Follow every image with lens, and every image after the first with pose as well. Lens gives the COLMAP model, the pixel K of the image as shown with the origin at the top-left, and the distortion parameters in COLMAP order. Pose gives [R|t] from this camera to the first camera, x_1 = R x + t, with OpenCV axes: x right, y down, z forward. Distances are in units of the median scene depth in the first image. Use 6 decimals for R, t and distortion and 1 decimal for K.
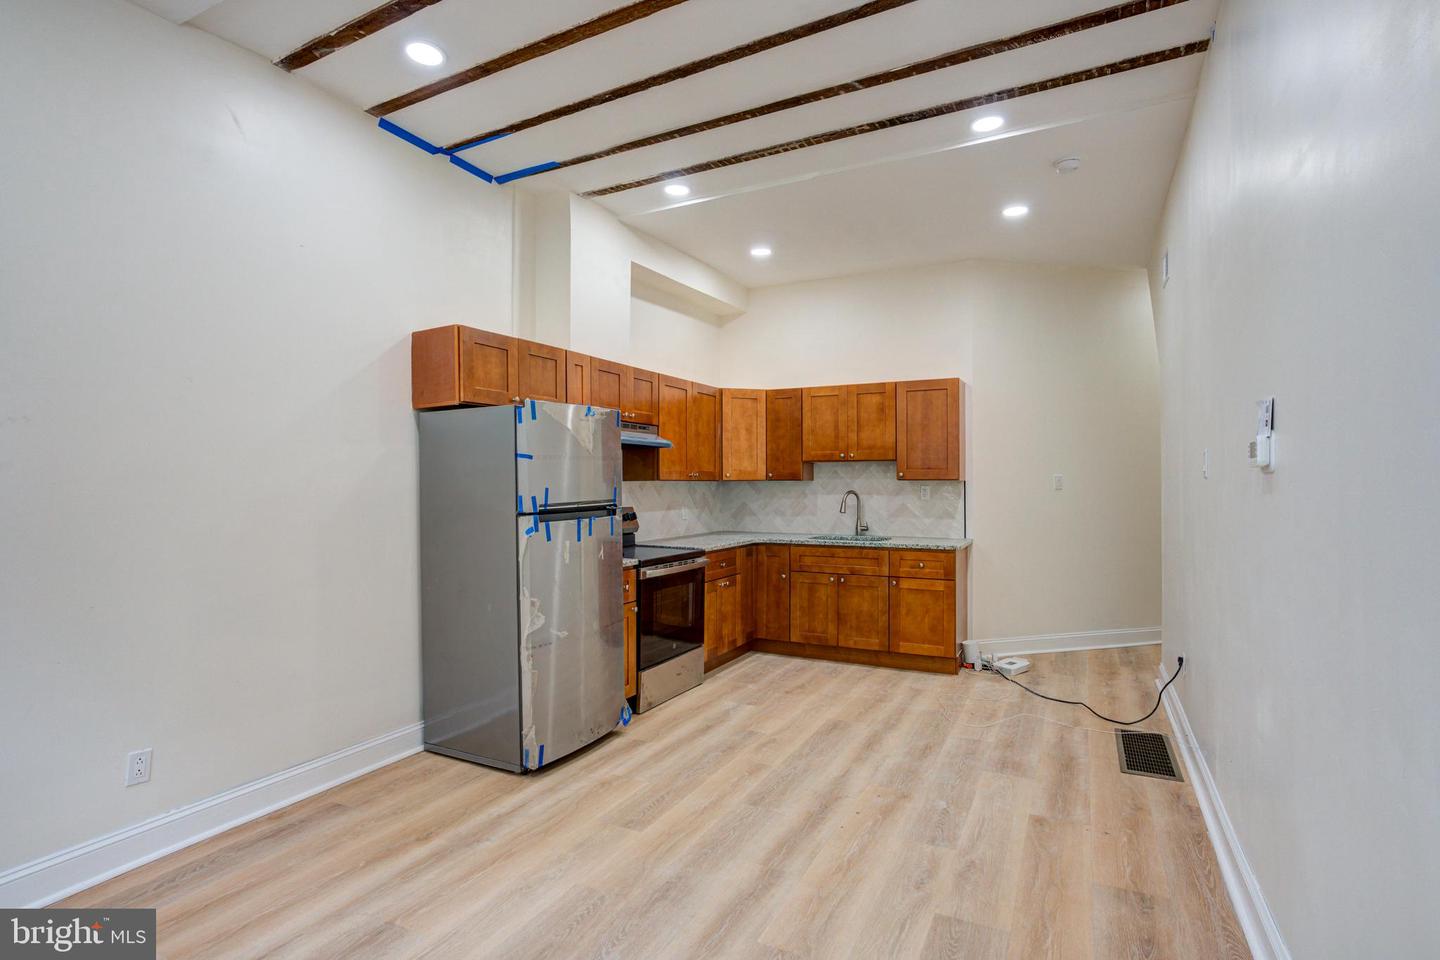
lens RADIAL K [[743.8, 0, 709.1], [0, 743.8, 485.7], [0, 0, 1]] dist [-0.026932, 0.018696]
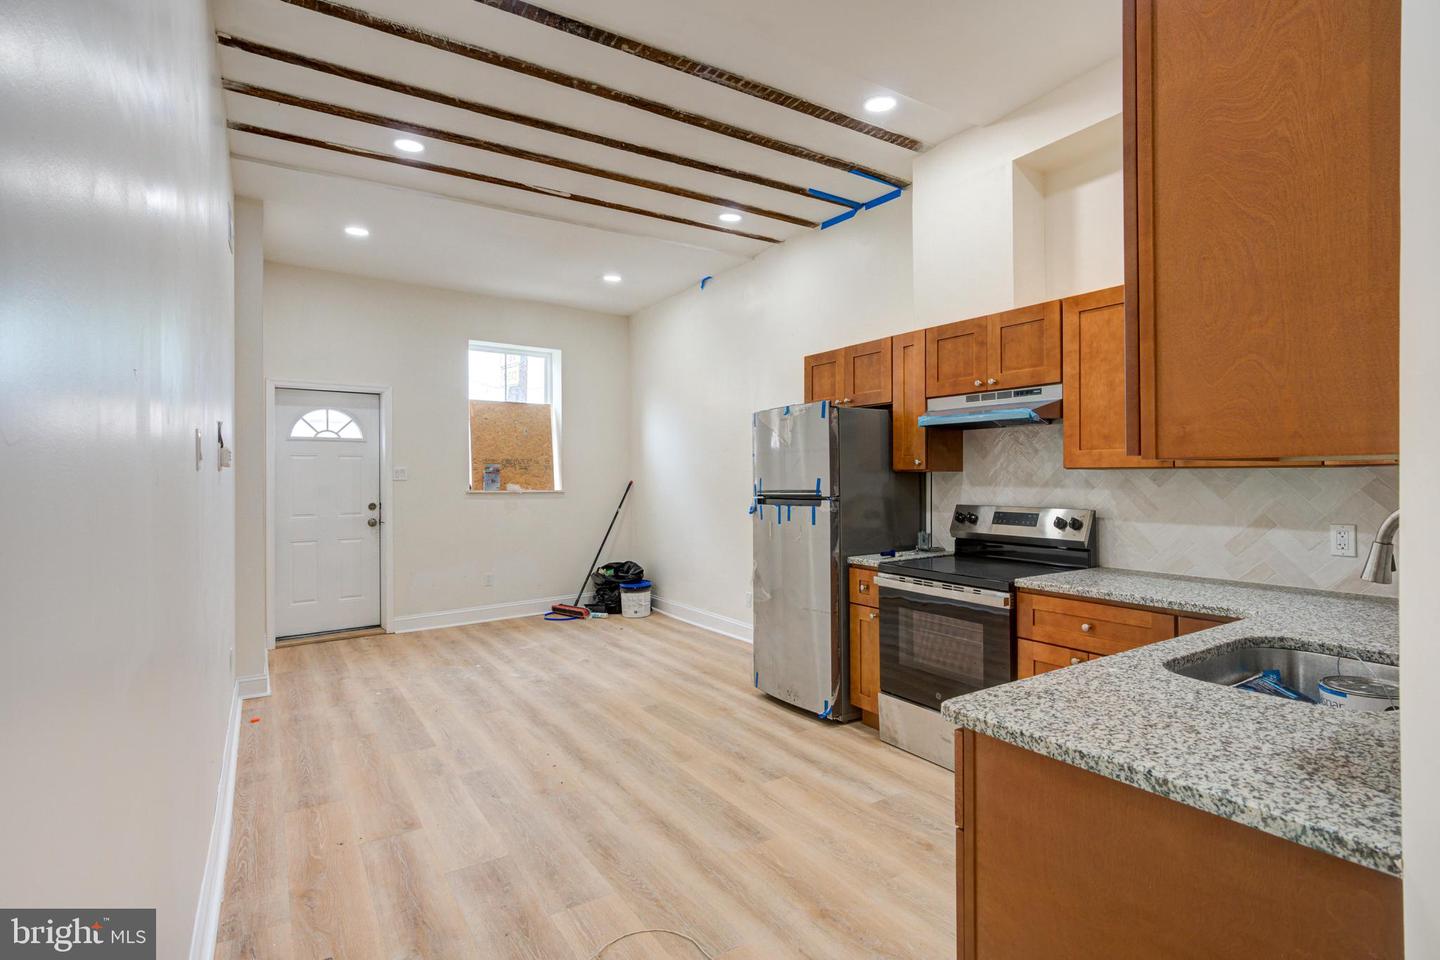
lens RADIAL K [[743.8, 0, 732.6], [0, 743.8, 479.0], [0, 0, 1]] dist [-0.026932, 0.018696]
pose [[-0.511887, 0.008491, -0.859011, 0.869088], [0.003256, 0.999963, 0.007944, -0.006104], [0.859047, 0.001270, -0.511896, 1.526001]]
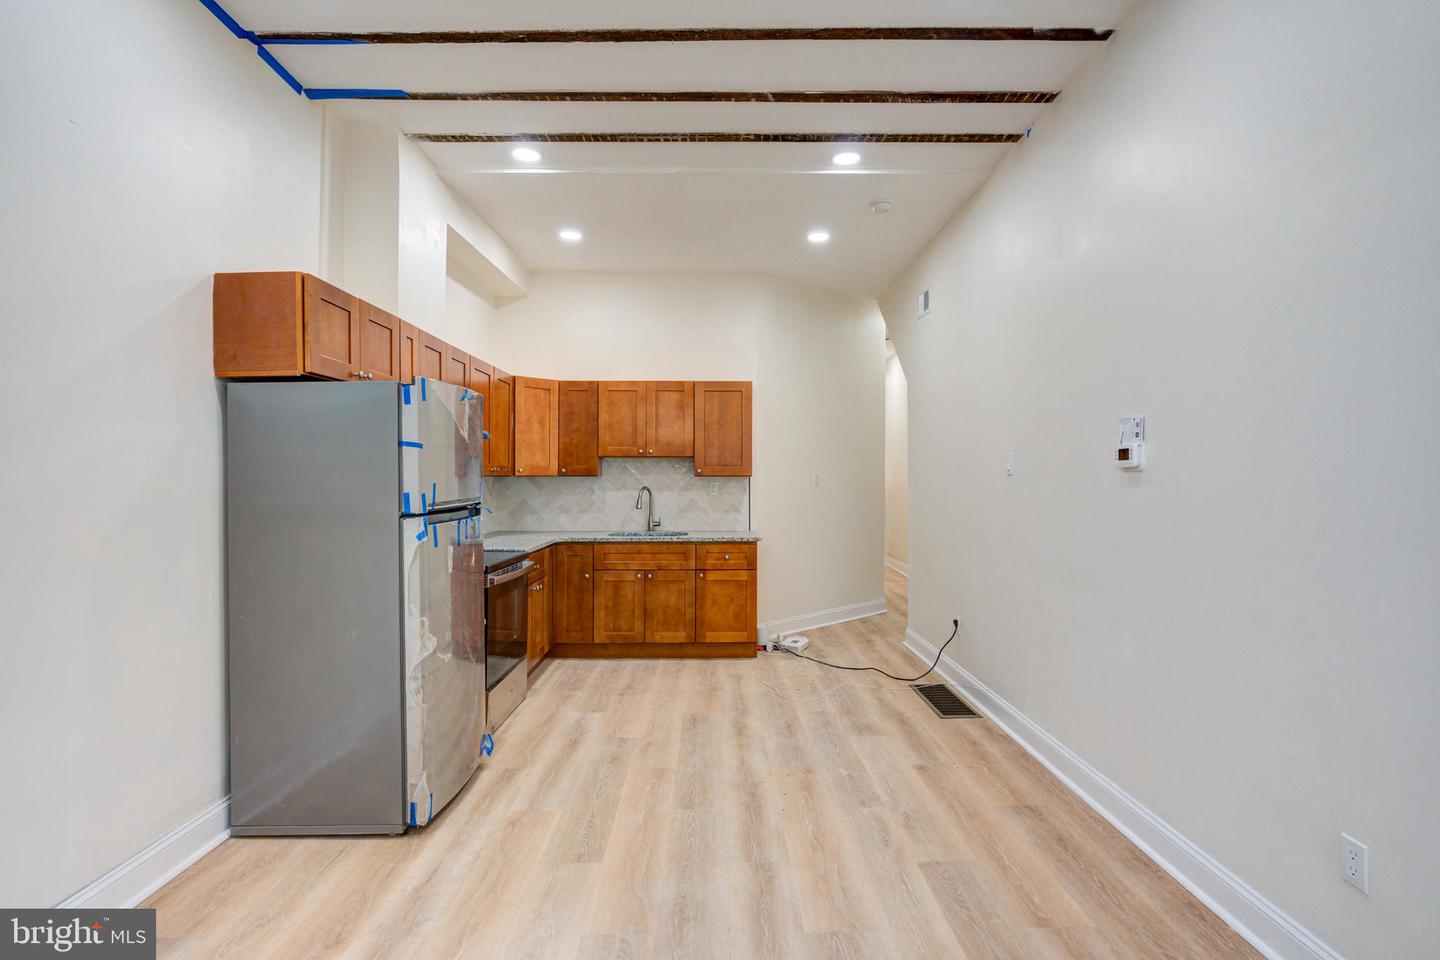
lens RADIAL K [[743.8, 0, 751.8], [0, 743.8, 480.6], [0, 0, 1]] dist [-0.026932, 0.018696]
pose [[0.867189, 0.001193, 0.497978, -0.303051], [0.000030, 0.999997, -0.002448, 0.001481], [-0.497980, 0.002138, 0.867186, 0.096434]]
